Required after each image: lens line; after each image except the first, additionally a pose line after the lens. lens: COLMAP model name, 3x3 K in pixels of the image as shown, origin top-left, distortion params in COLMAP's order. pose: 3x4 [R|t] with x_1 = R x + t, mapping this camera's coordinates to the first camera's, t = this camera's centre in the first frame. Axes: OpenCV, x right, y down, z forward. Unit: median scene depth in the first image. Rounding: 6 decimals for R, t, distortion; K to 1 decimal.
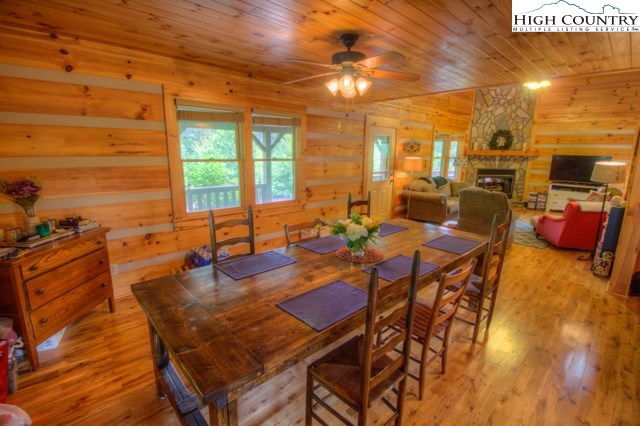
lens RADIAL K [[296.4, 0, 323.8], [0, 296.4, 210.9], [0, 0, 1]] dist [0.001407, -0.000554]
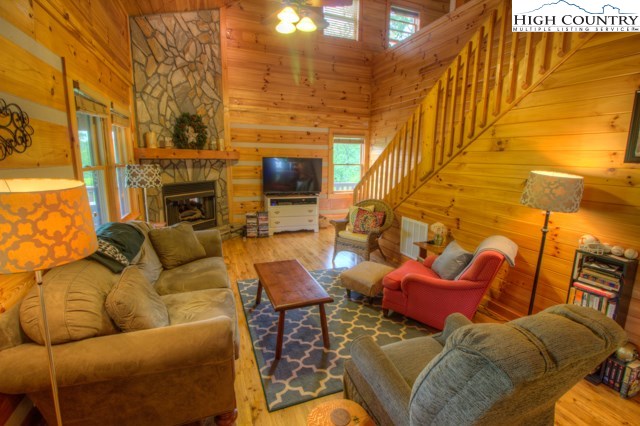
lens RADIAL K [[296.4, 0, 321.3], [0, 296.4, 207.4], [0, 0, 1]] dist [0.001407, -0.000554]
pose [[0.373880, -0.162340, 0.913159, 0.150710], [0.178583, 0.978740, 0.100880, -0.110126], [-0.910122, 0.125358, 0.394922, 0.567237]]
